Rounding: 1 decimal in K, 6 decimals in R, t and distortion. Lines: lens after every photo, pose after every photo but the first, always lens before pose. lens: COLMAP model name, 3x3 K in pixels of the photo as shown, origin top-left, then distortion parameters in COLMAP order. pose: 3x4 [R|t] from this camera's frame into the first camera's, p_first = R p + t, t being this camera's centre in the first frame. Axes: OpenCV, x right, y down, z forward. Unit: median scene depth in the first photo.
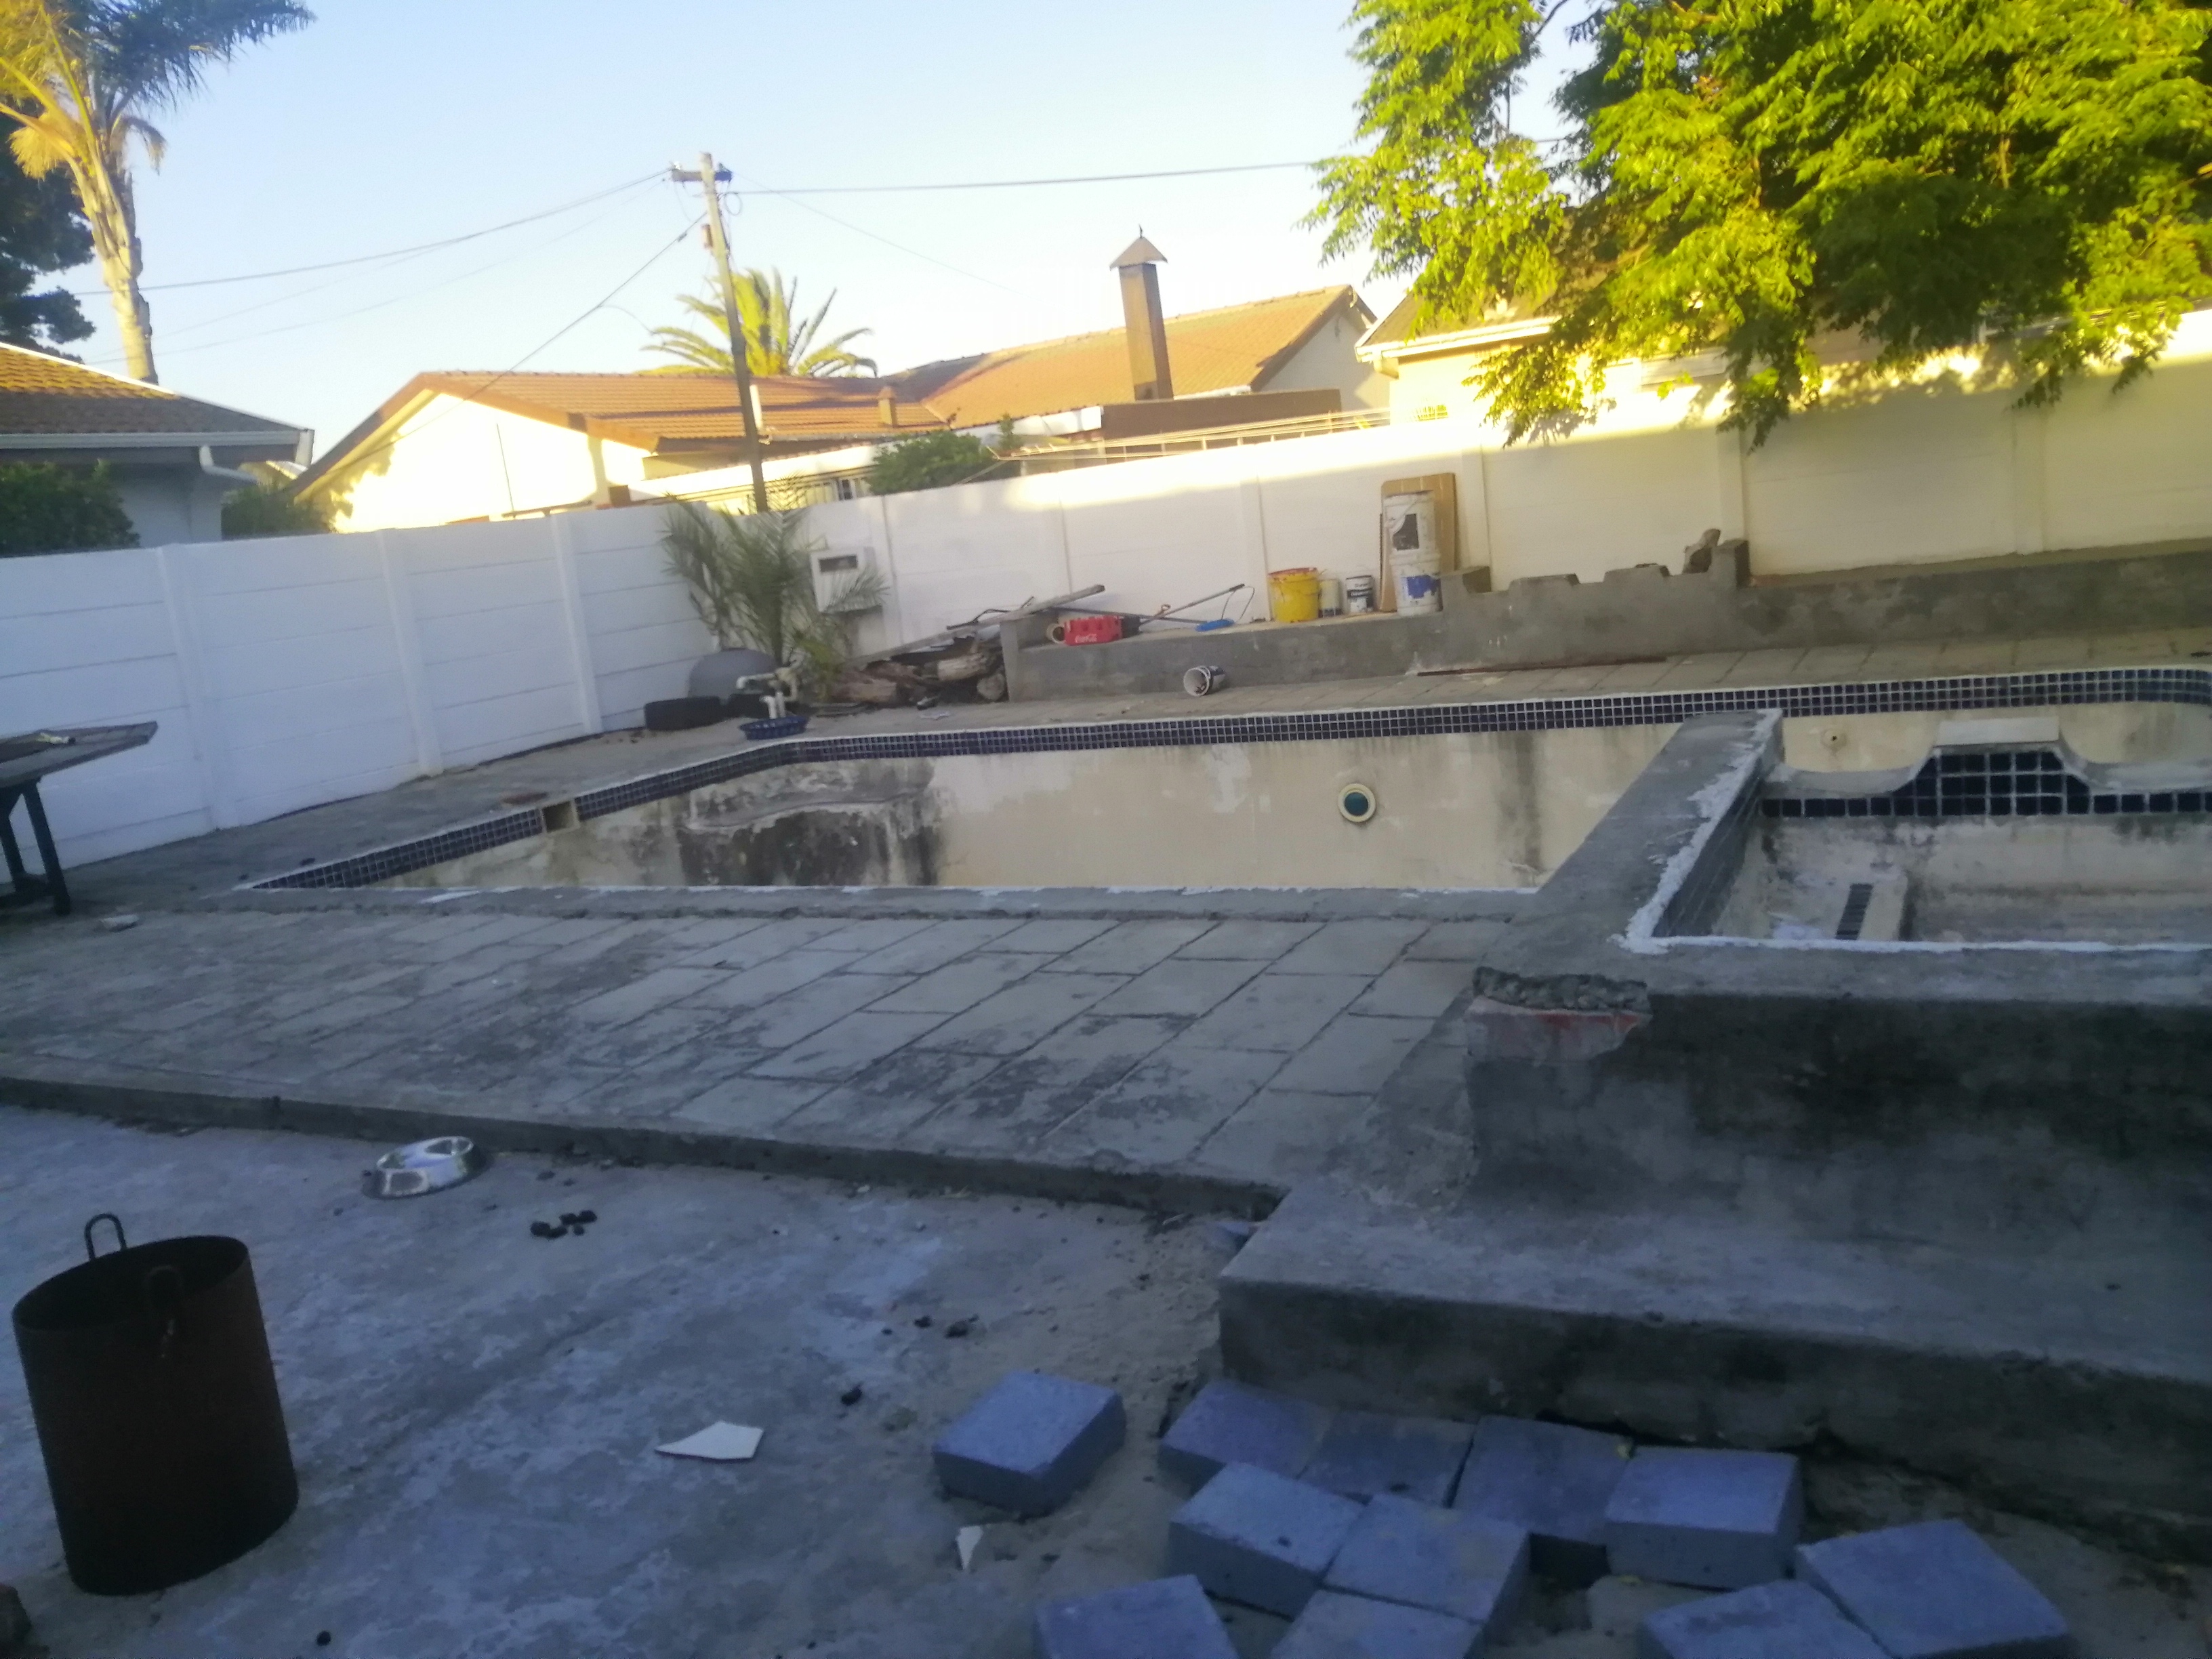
lens RADIAL K [[1744.5, 0, 1113.9], [0, 1744.5, 824.9], [0, 0, 1]] dist [-0.011880, 0.079795]
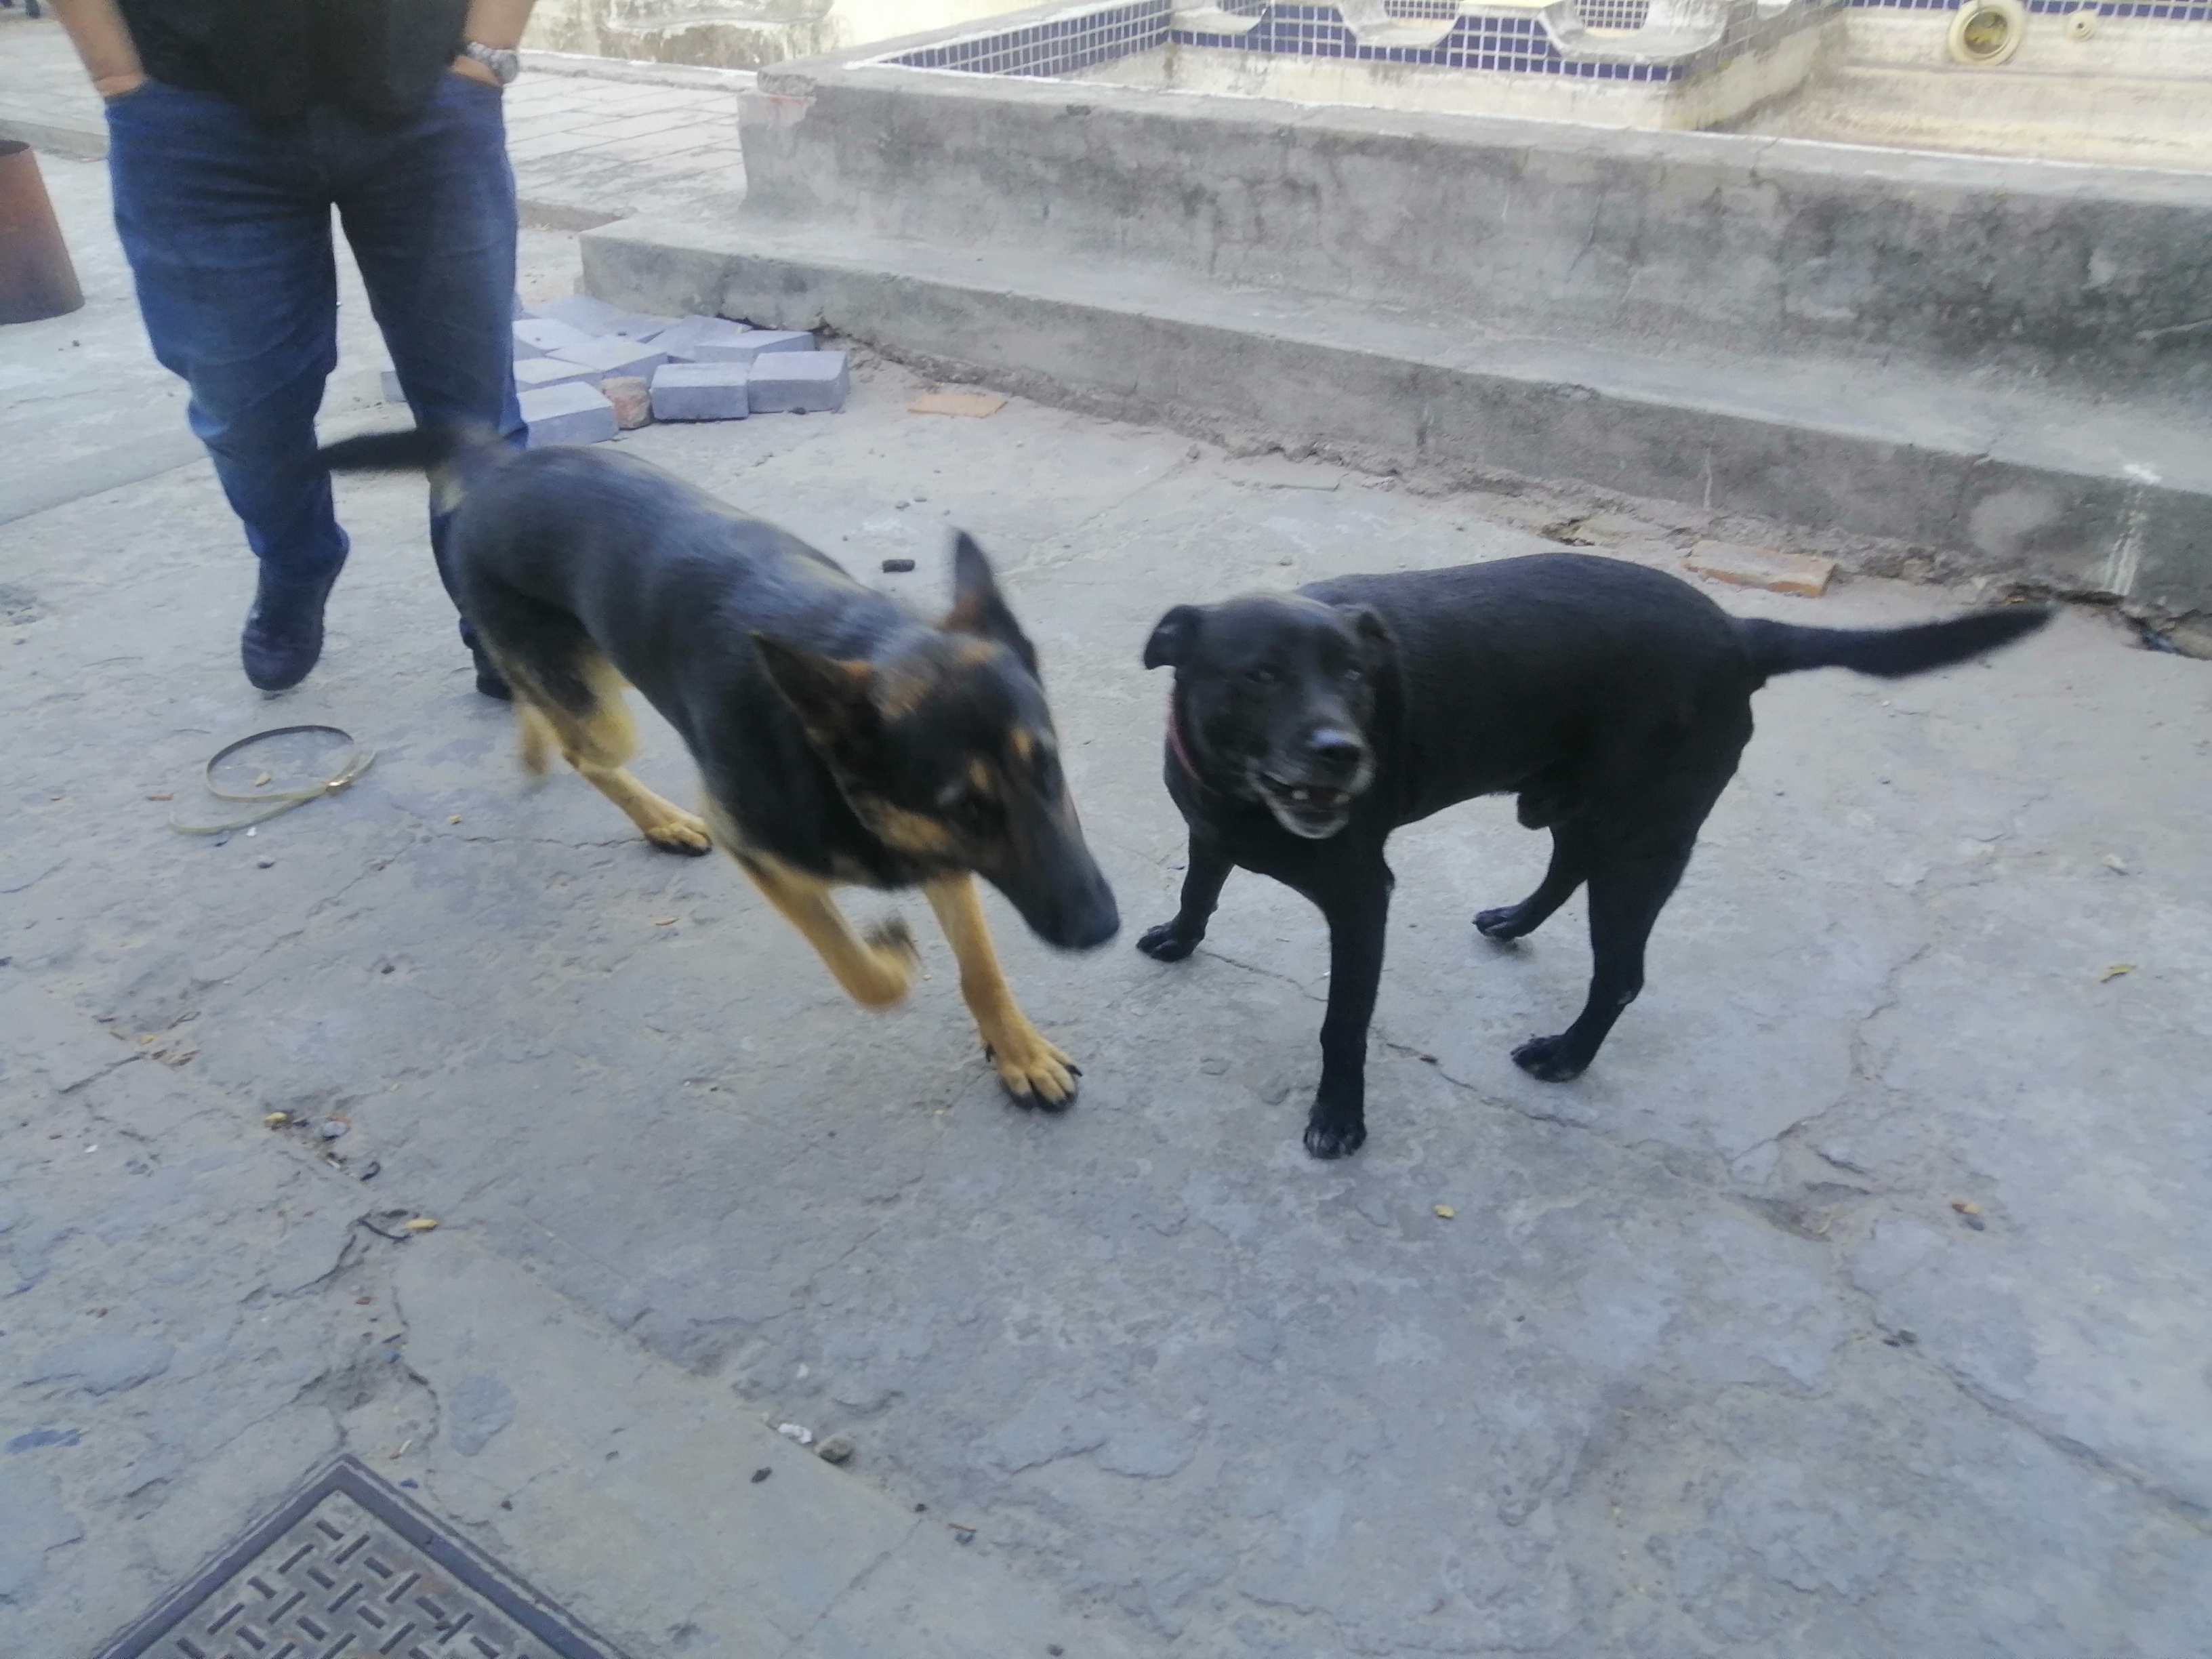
lens RADIAL K [[1751.1, 0, 1115.0], [0, 1751.1, 814.6], [0, 0, 1]] dist [-0.024774, 0.080281]
pose [[0.990549, 0.133977, -0.029377, 0.778252], [-0.114297, 0.924680, 0.363185, 0.107037], [0.075822, -0.356394, 0.931254, -0.862811]]
